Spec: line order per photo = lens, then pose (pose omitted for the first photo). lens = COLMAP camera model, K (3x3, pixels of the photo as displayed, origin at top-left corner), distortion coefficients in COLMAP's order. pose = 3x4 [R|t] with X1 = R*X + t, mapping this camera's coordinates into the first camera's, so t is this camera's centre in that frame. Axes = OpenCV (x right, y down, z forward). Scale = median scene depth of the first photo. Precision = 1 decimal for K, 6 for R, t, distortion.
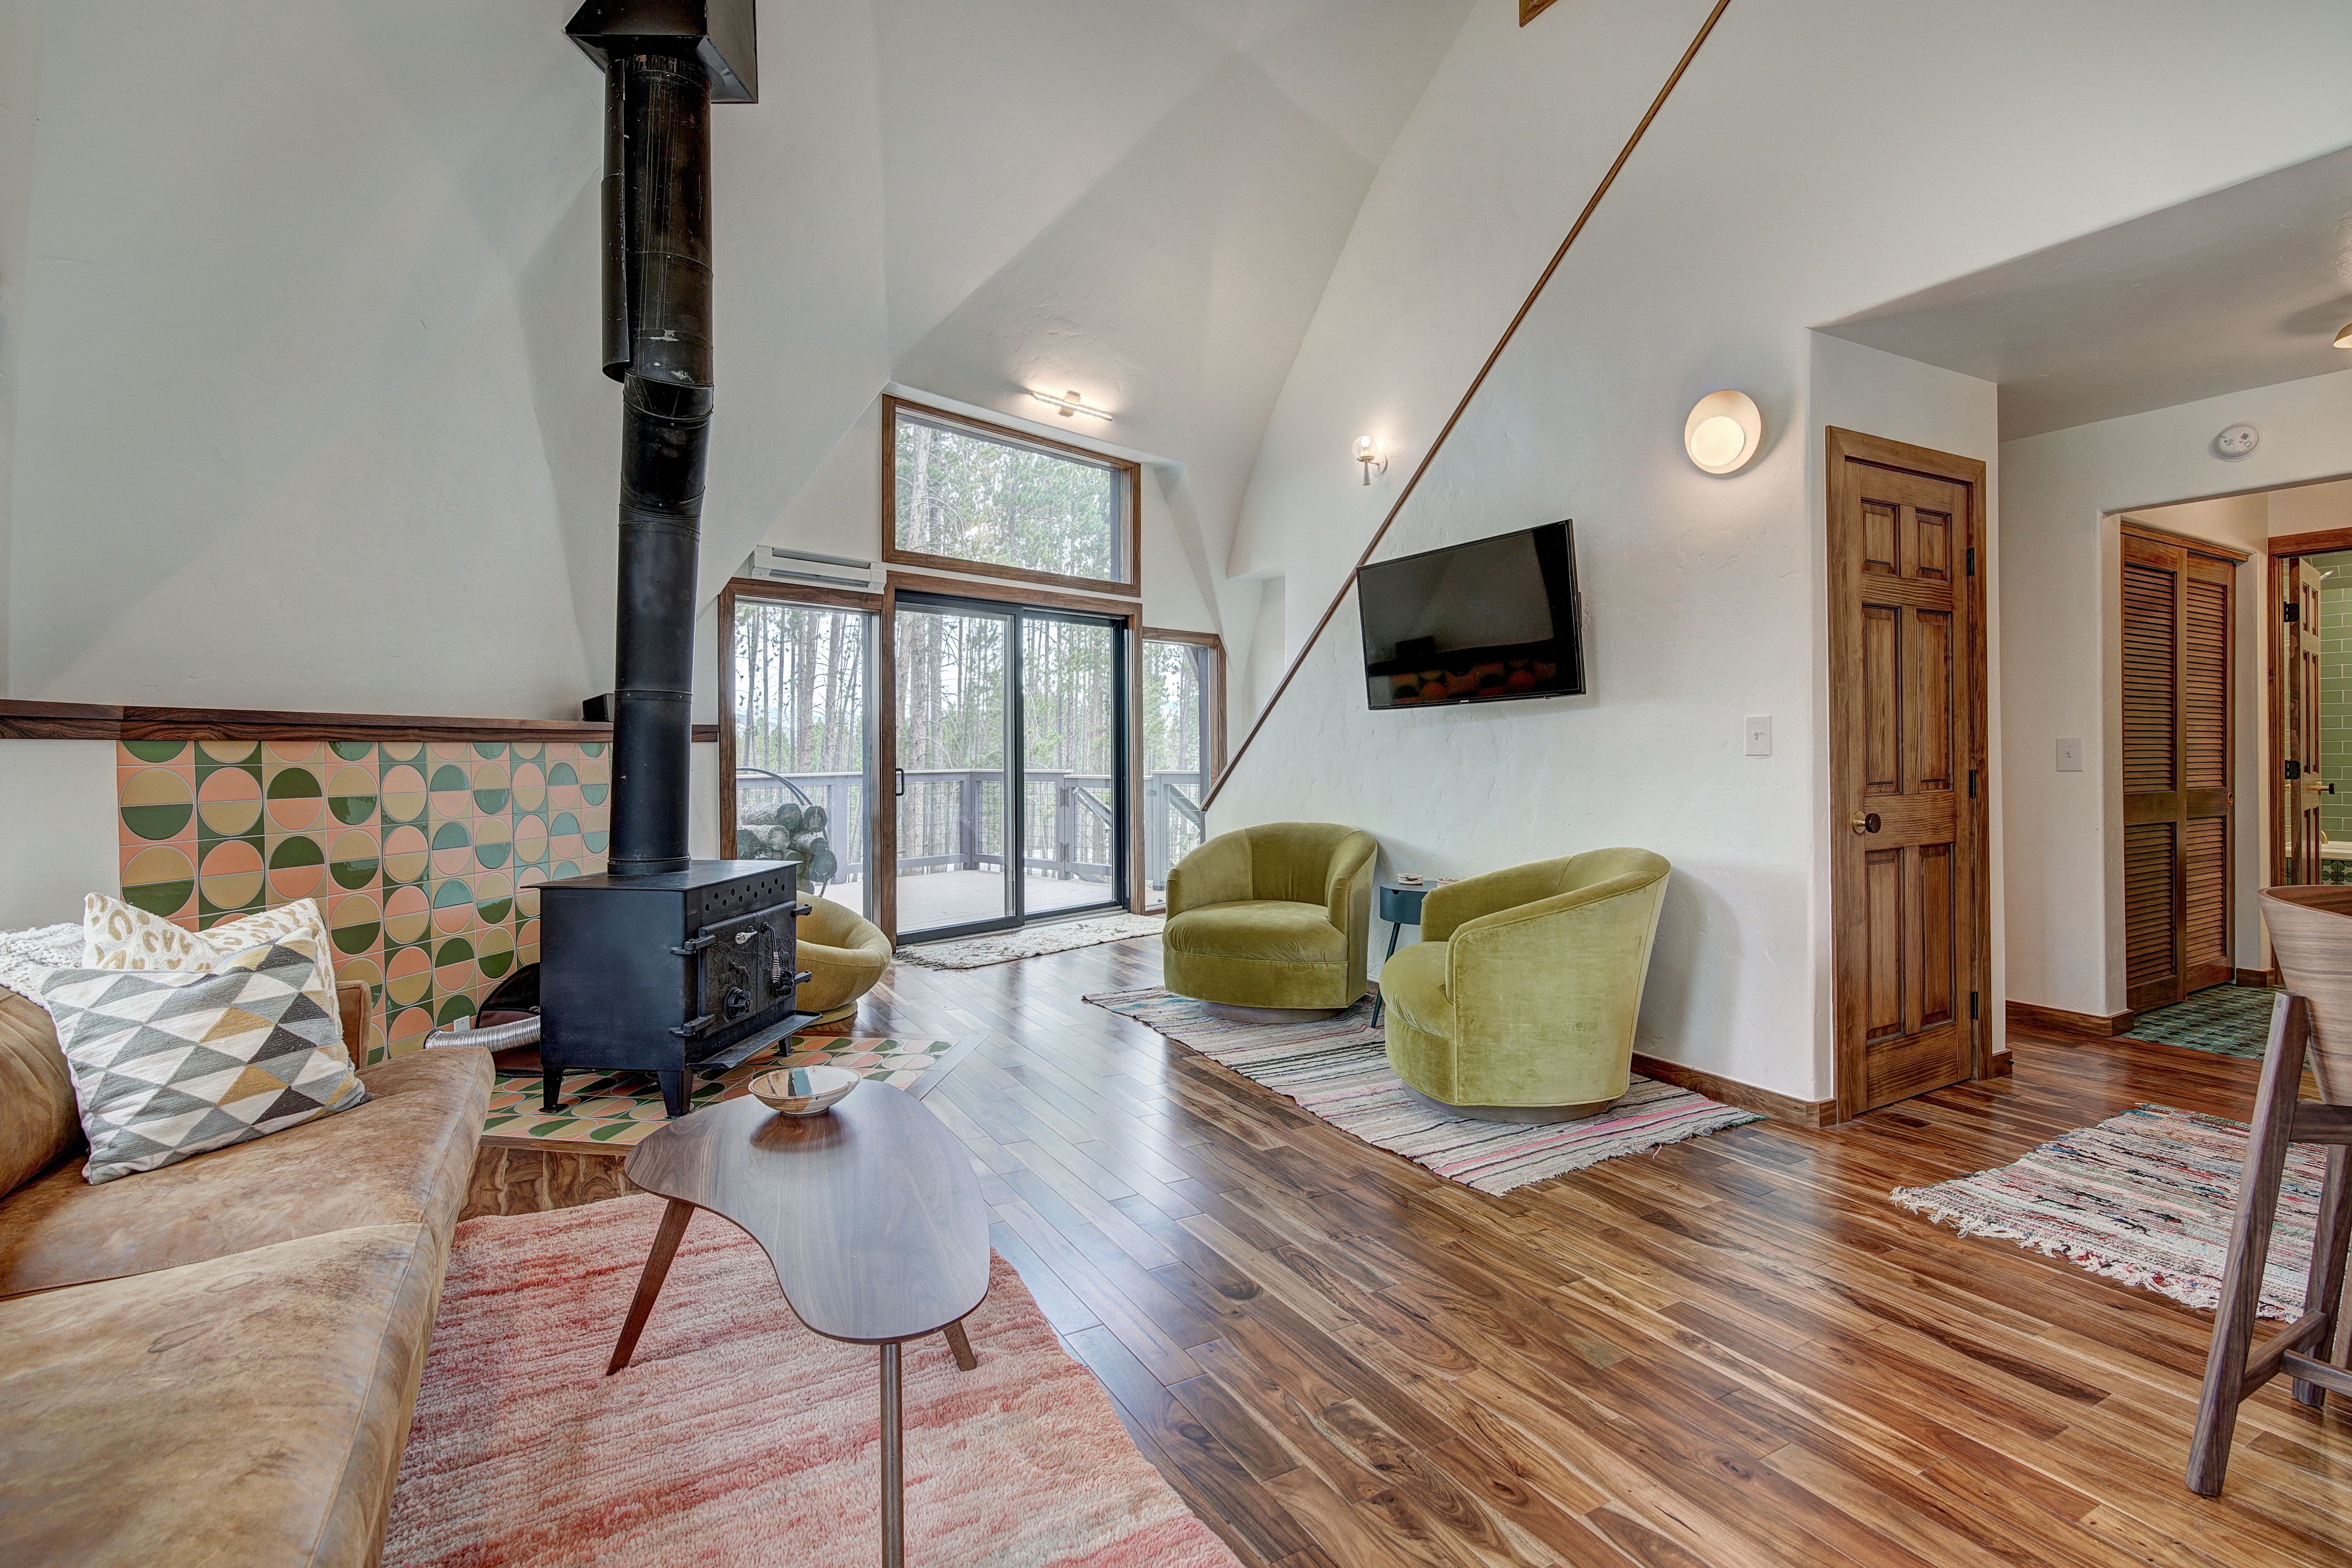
lens RADIAL K [[1113.2, 0, 1166.9], [0, 1113.2, 743.6], [0, 0, 1]] dist [-0.002422, 0.001384]
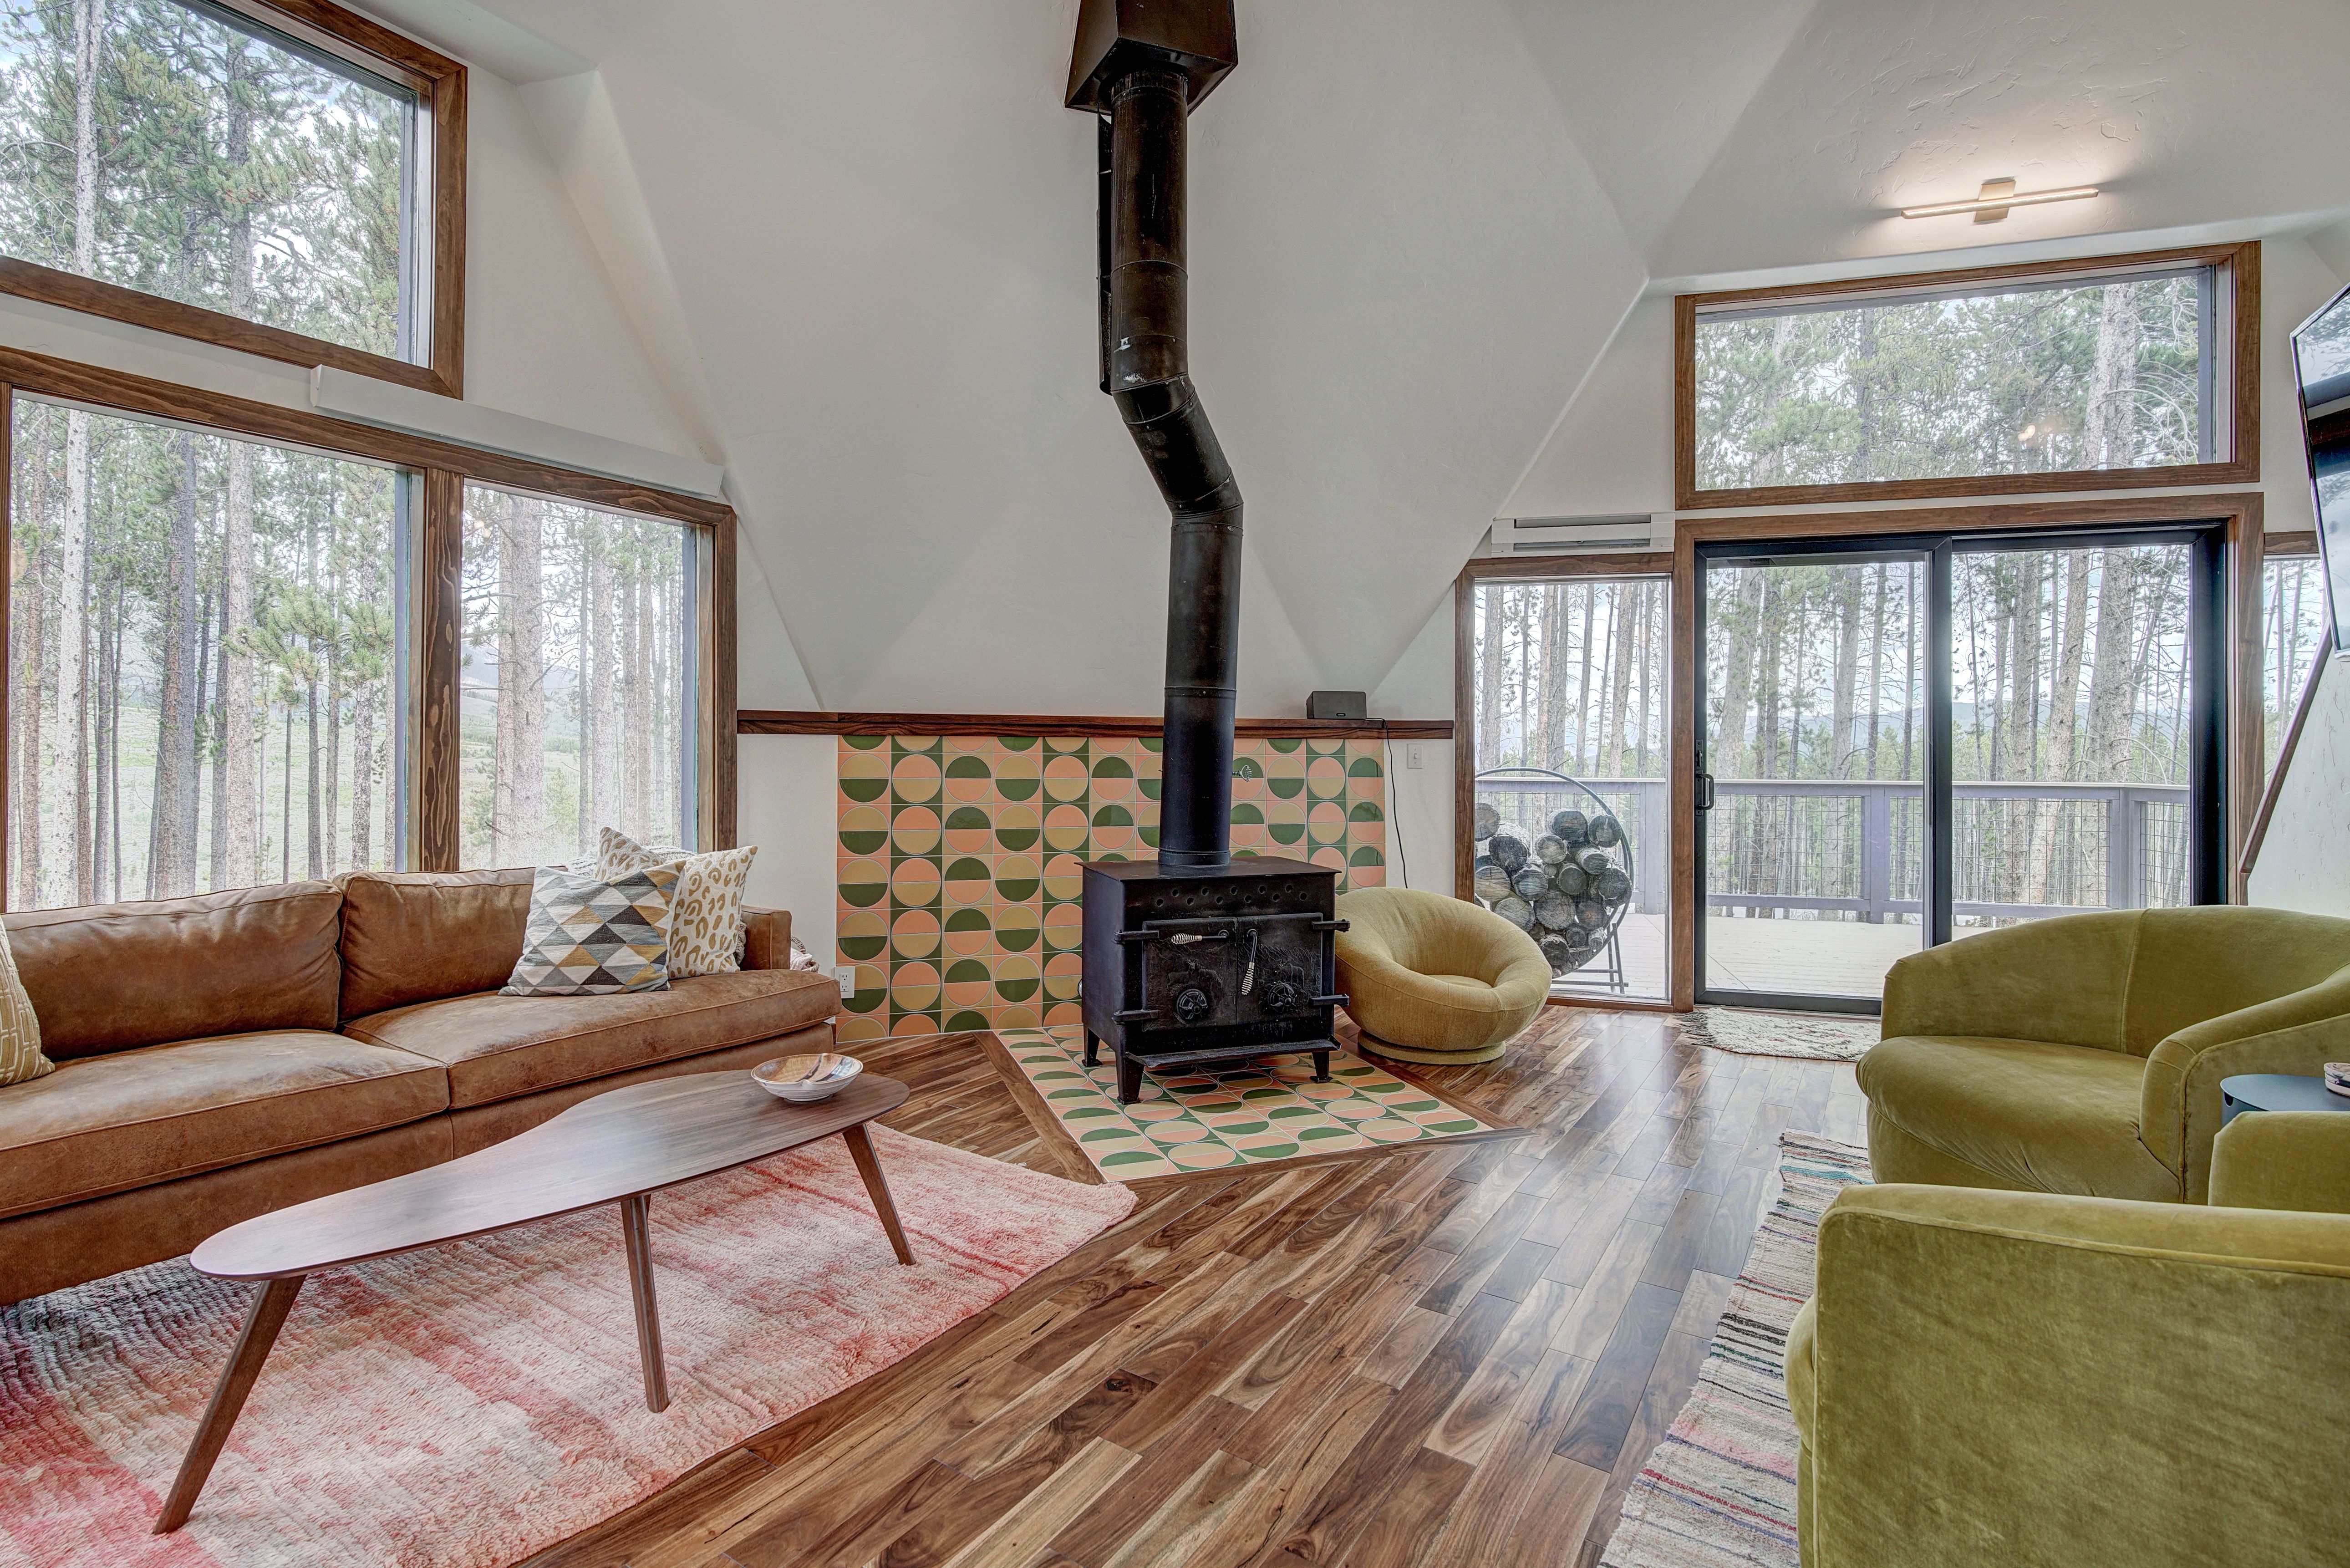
lens RADIAL K [[1112.4, 0, 1157.9], [0, 1112.4, 741.5], [0, 0, 1]] dist [-0.002422, 0.001384]
pose [[0.446345, 0.002849, -0.894857, 0.451388], [-0.005807, 0.999983, 0.000287, 0.002319], [0.894842, 0.005069, 0.446354, 0.520941]]
